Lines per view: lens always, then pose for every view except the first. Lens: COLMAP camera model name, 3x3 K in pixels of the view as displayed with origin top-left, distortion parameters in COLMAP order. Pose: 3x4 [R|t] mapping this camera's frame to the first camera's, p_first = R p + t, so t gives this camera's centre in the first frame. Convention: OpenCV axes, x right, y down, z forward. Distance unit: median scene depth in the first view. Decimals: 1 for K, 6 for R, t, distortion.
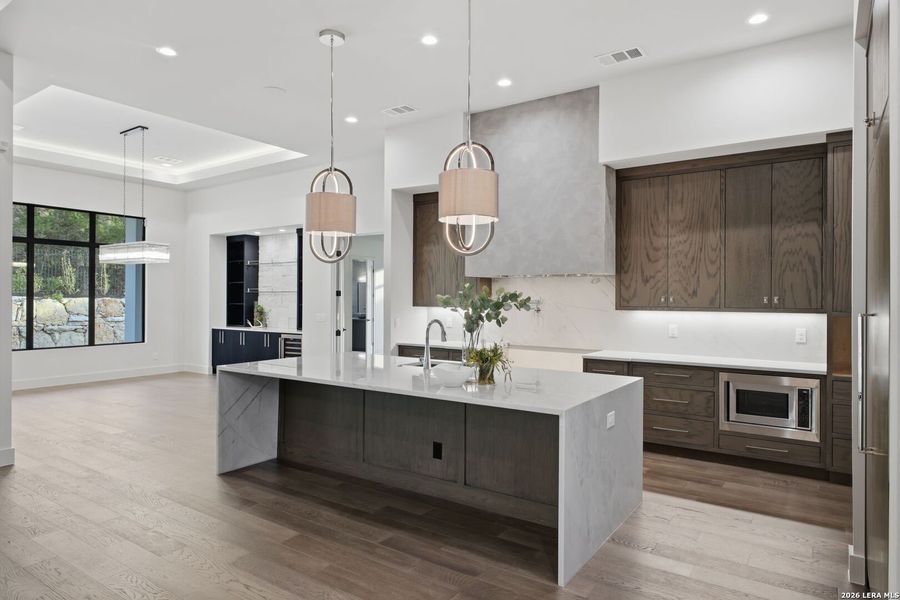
lens RADIAL K [[533.2, 0, 449.1], [0, 533.2, 304.0], [0, 0, 1]] dist [-0.027132, 0.000449]
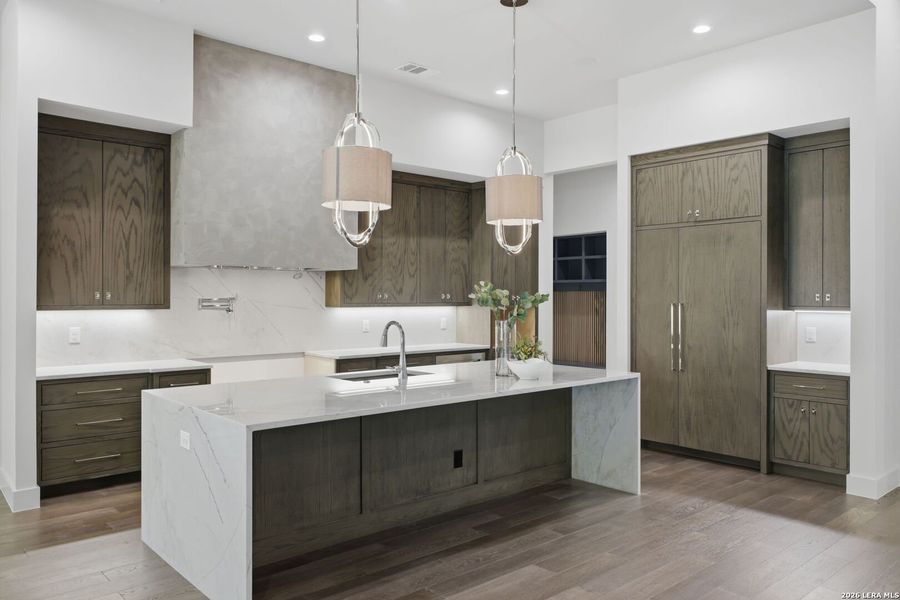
lens RADIAL K [[673.4, 0, 450.5], [0, 673.4, 297.0], [0, 0, 1]] dist [0.014243, 0.010565]
pose [[0.247306, -0.006780, 0.968914, -1.006851], [0.003730, 0.999975, 0.006045, -0.016796], [-0.968930, 0.002119, 0.247325, 0.607720]]
